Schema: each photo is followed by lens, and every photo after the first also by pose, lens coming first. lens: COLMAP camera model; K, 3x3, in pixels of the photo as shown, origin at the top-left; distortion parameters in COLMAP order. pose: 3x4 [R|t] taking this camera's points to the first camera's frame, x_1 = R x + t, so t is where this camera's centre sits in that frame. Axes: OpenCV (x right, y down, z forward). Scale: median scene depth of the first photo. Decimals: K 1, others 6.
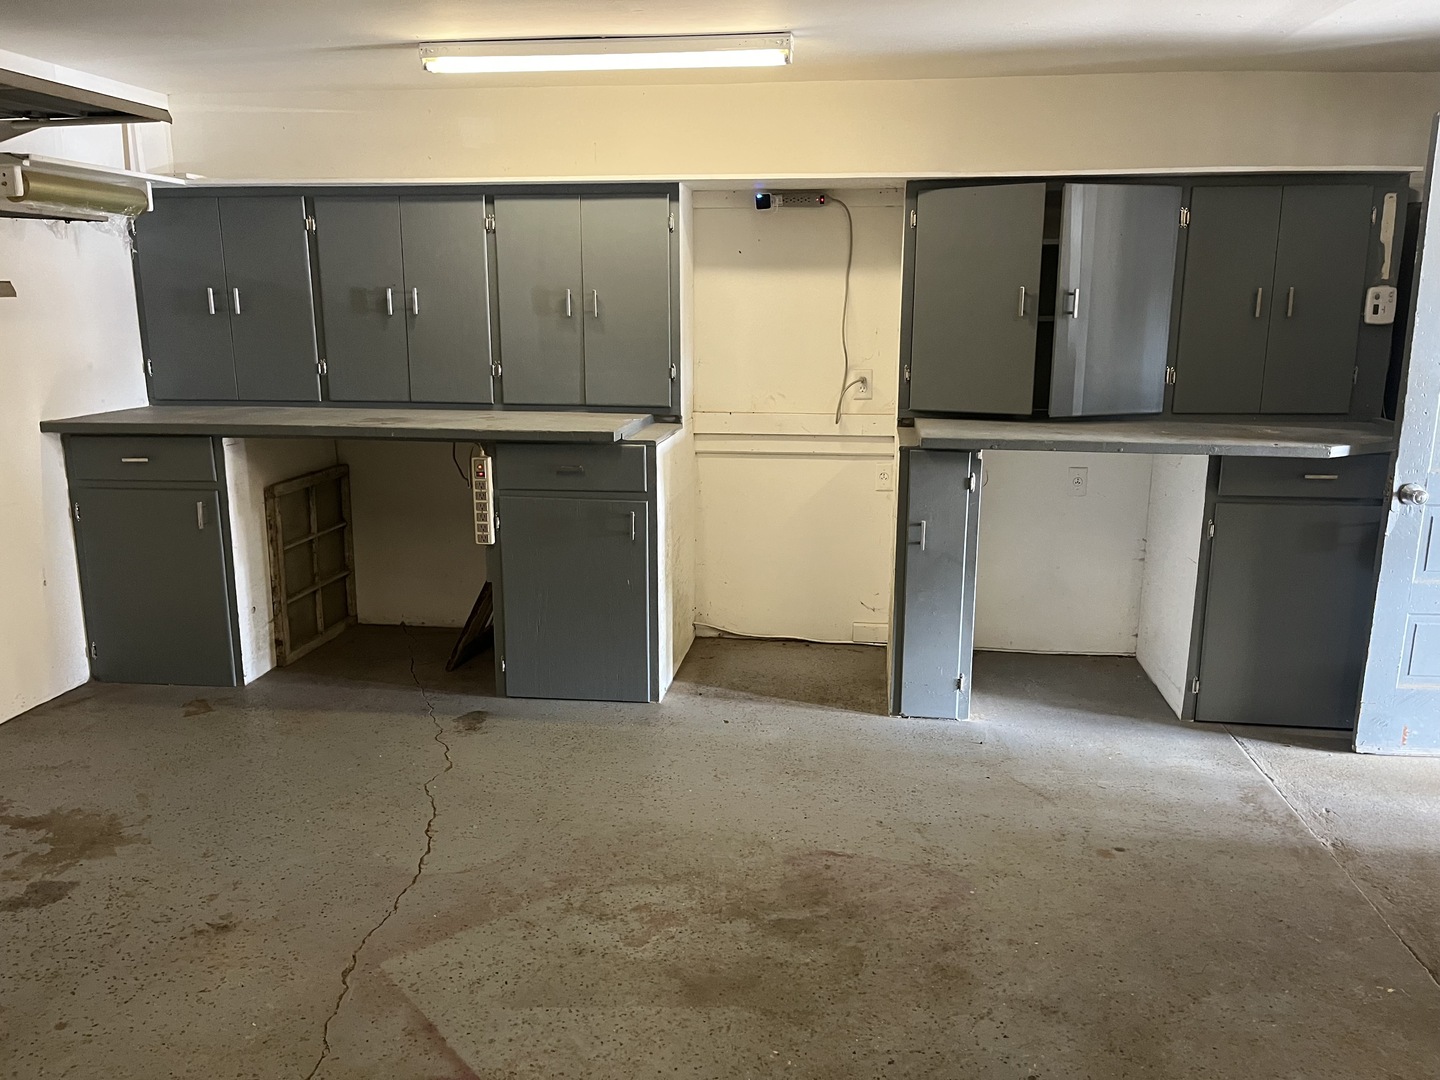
lens RADIAL K [[1091.7, 0, 723.3], [0, 1091.7, 530.9], [0, 0, 1]] dist [0.072494, -0.105208]
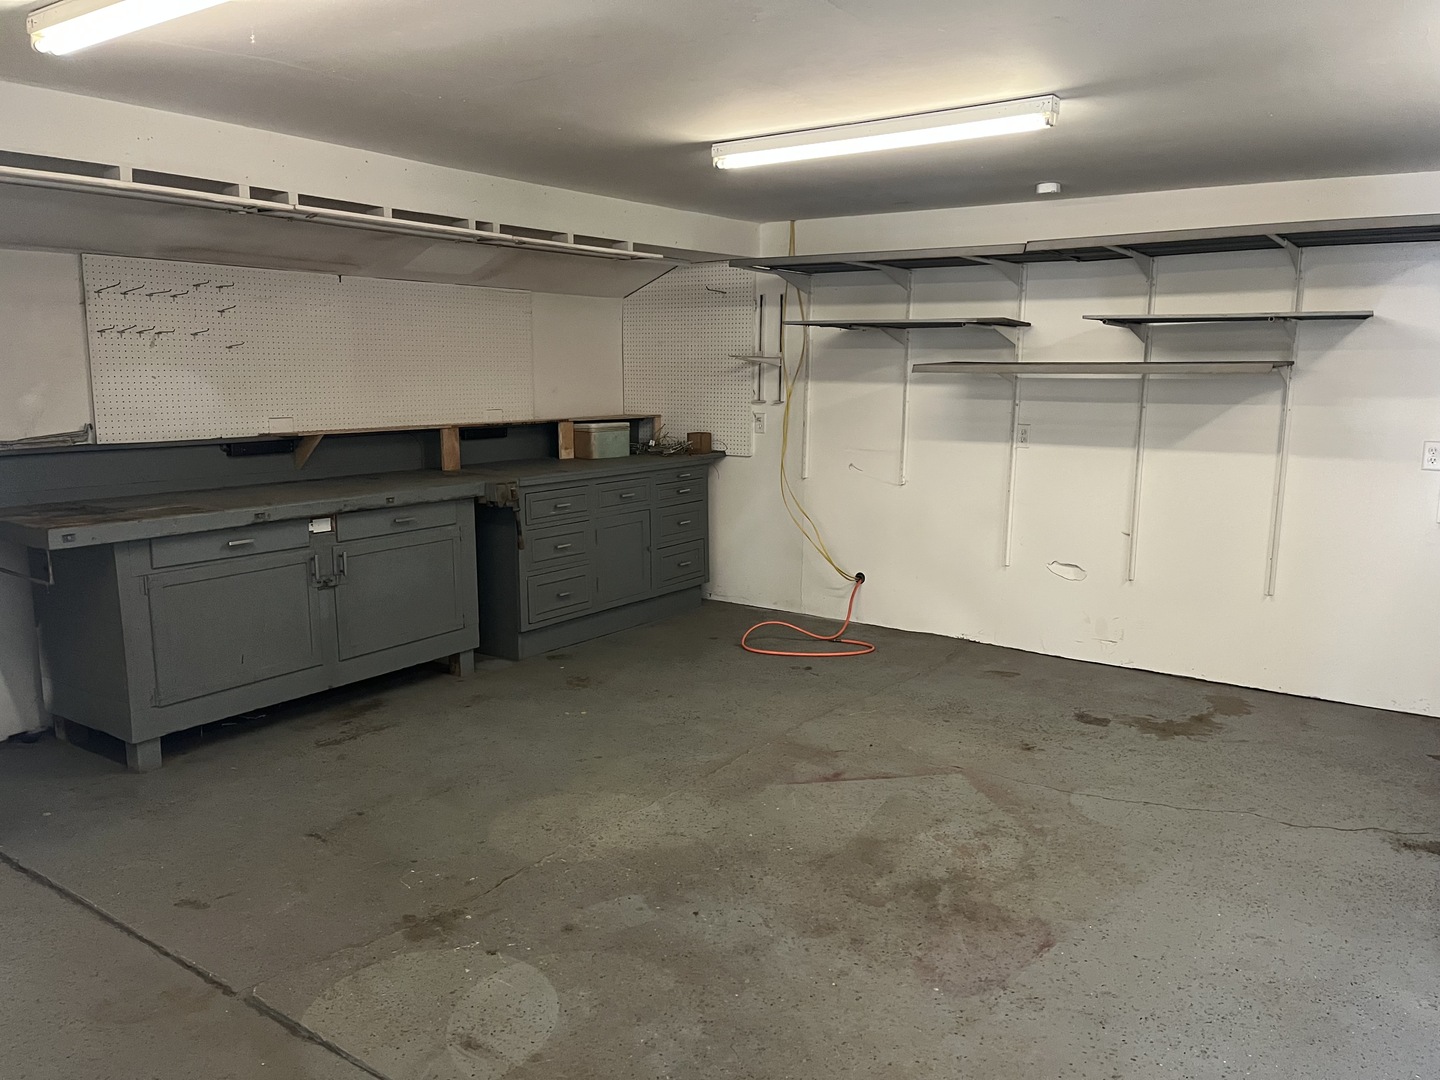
lens RADIAL K [[1080.7, 0, 715.9], [0, 1080.7, 544.5], [0, 0, 1]] dist [0.063025, -0.092978]
pose [[-0.462710, 0.135099, -0.876155, 1.067981], [-0.193134, 0.949218, 0.248362, -0.228393], [0.865216, 0.284135, -0.413121, 1.096588]]
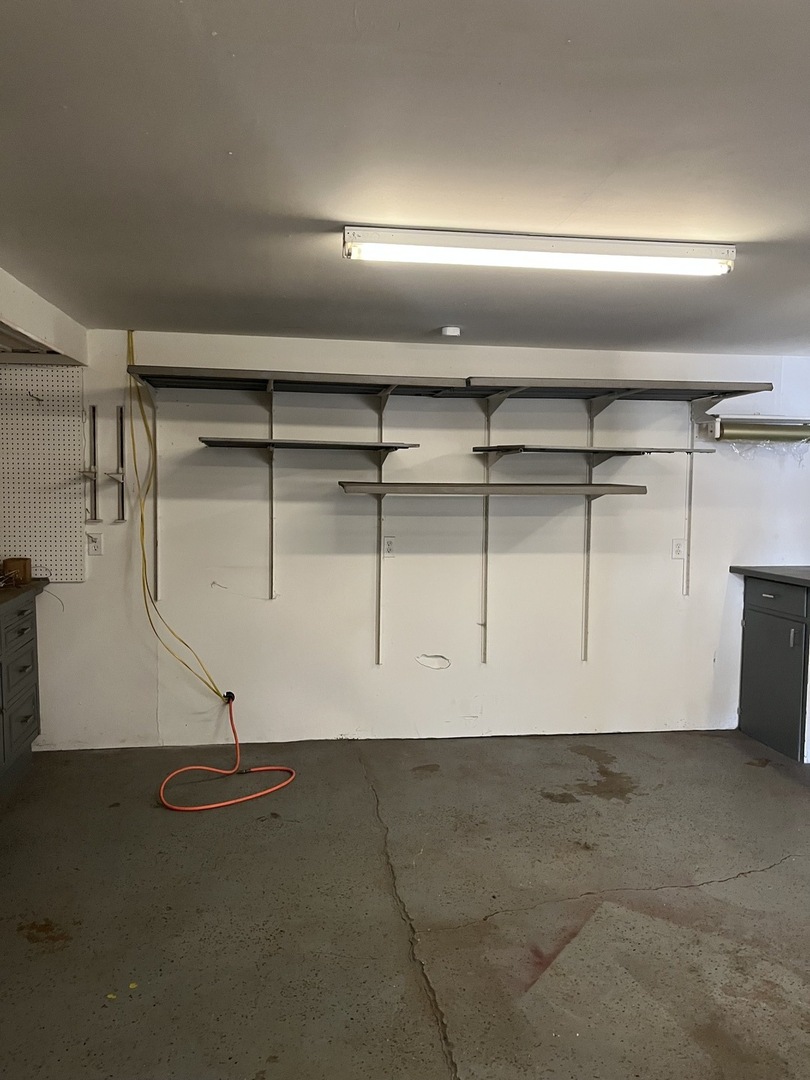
lens RADIAL K [[810.5, 0, 400.6], [0, 810.5, 528.2], [0, 0, 1]] dist [0.063025, -0.092978]
pose [[0.278237, 0.056058, -0.958875, 0.631871], [-0.210076, 0.977678, -0.003800, -0.064666], [0.937258, 0.202494, 0.283802, 0.233795]]
